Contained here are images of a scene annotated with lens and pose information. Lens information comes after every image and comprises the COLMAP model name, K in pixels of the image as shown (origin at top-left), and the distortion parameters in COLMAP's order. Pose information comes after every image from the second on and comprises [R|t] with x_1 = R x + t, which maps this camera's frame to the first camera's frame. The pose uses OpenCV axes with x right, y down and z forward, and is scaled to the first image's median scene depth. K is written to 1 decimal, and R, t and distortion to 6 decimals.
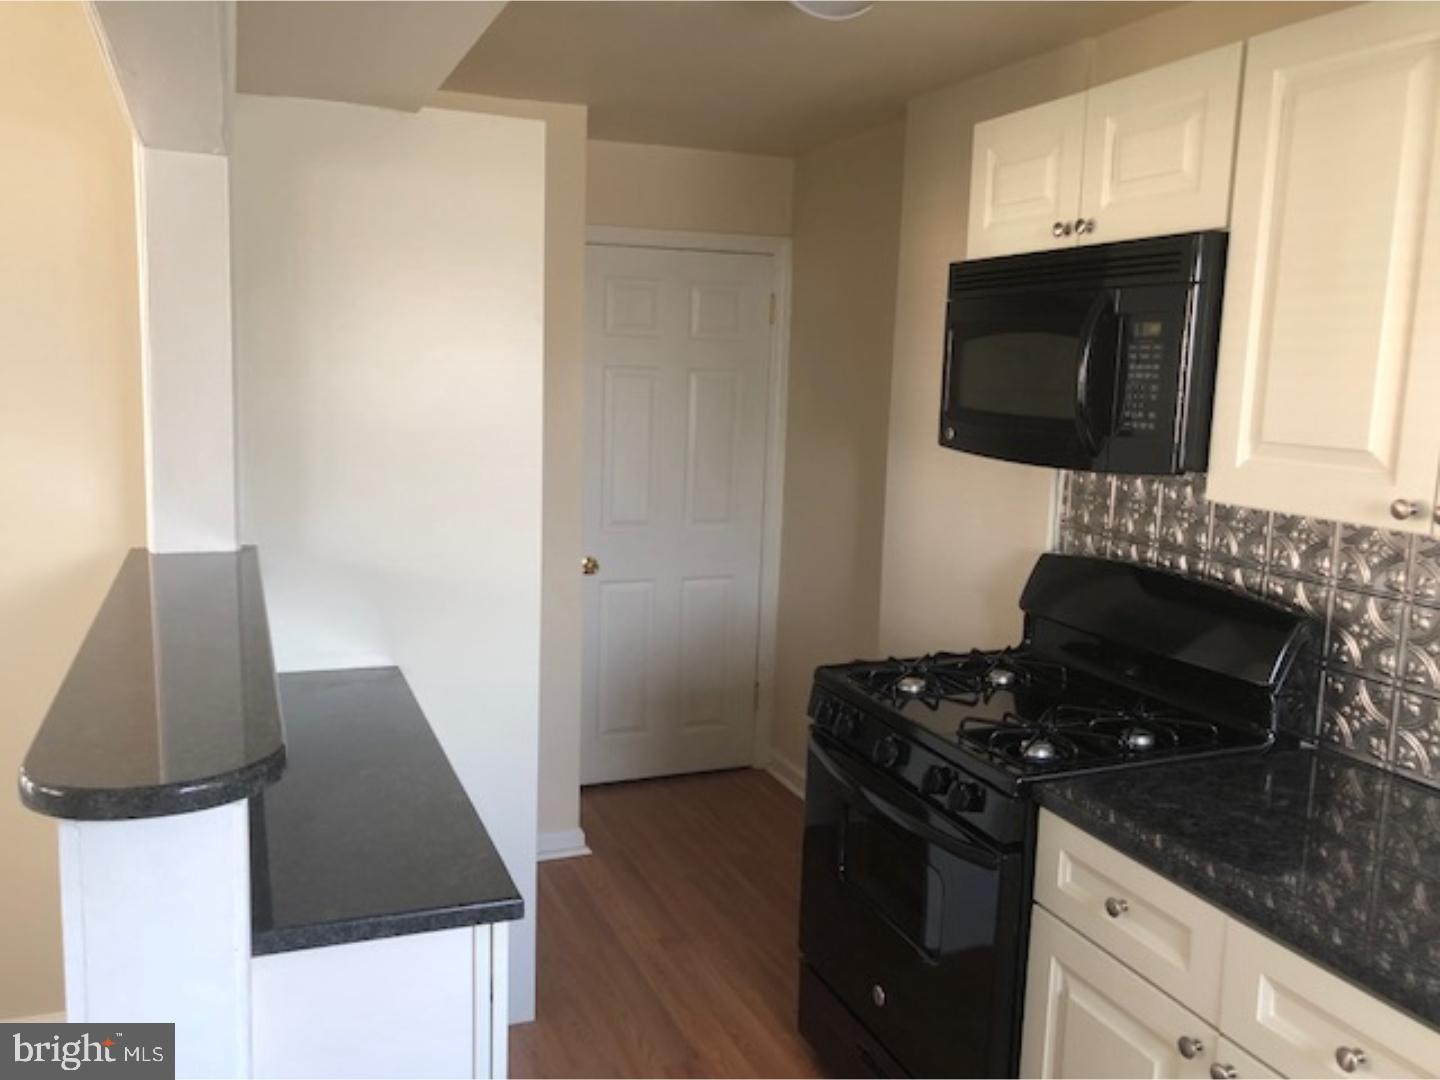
lens RADIAL K [[1203.0, 0, 703.9], [0, 1203.0, 544.7], [0, 0, 1]] dist [0.035039, -0.025709]
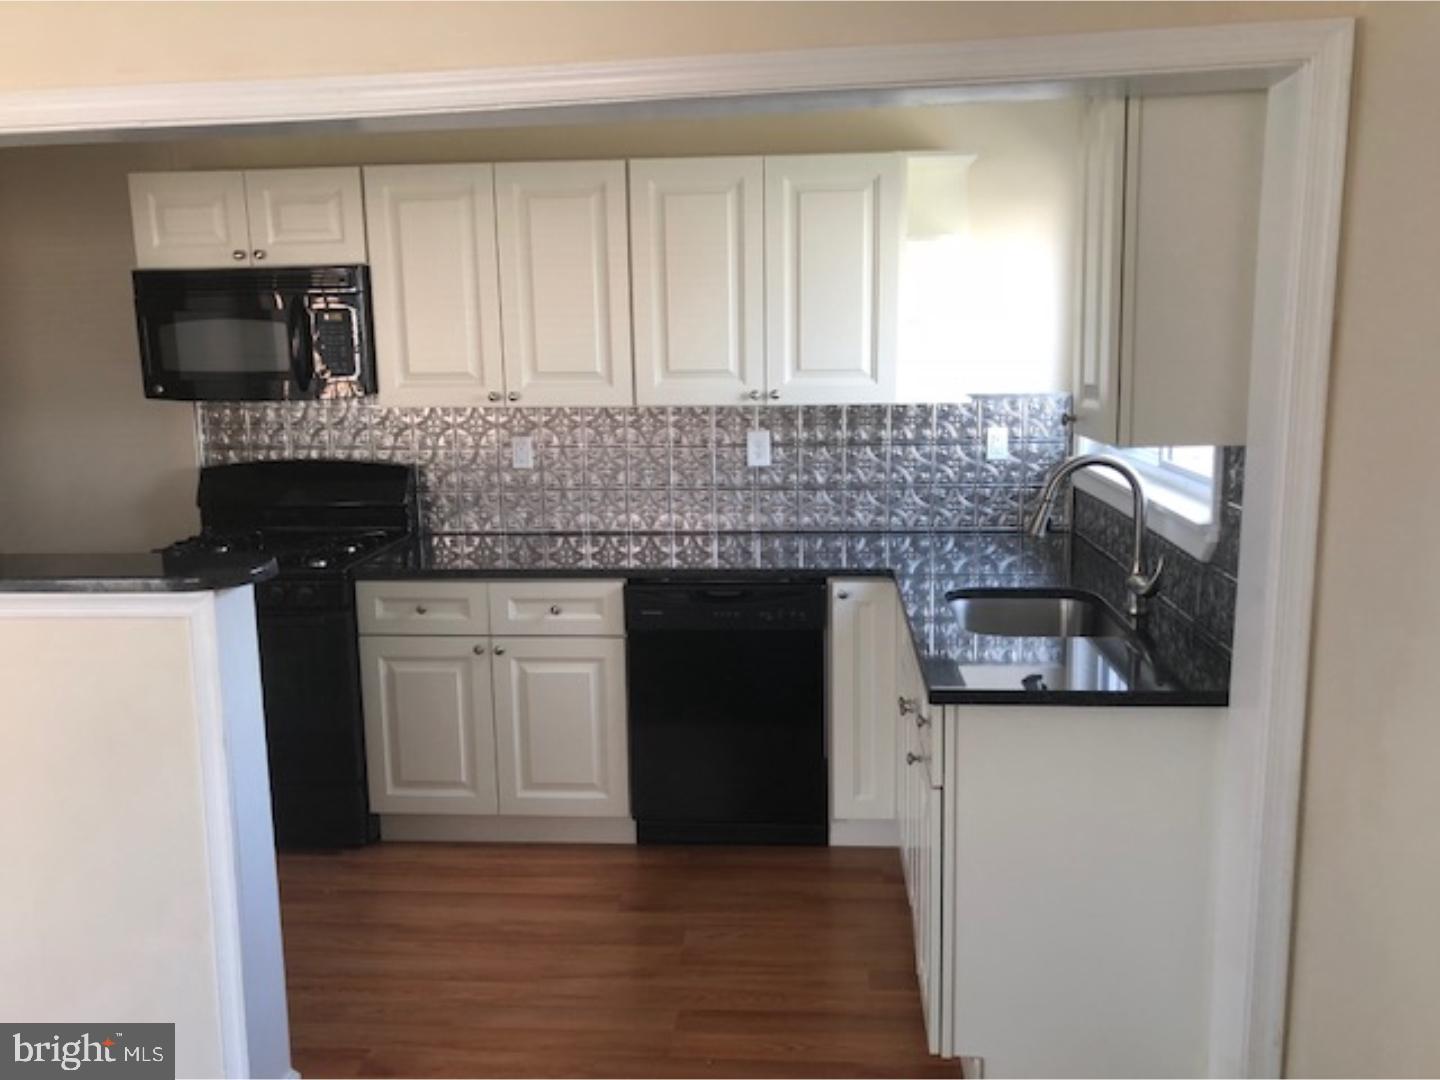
lens RADIAL K [[1203.0, 0, 723.8], [0, 1203.0, 549.1], [0, 0, 1]] dist [0.035039, -0.025709]
pose [[0.452383, -0.191577, 0.871004, -0.888743], [0.163378, 0.977929, 0.130240, 0.019244], [-0.876731, 0.083385, 0.473698, -0.302017]]
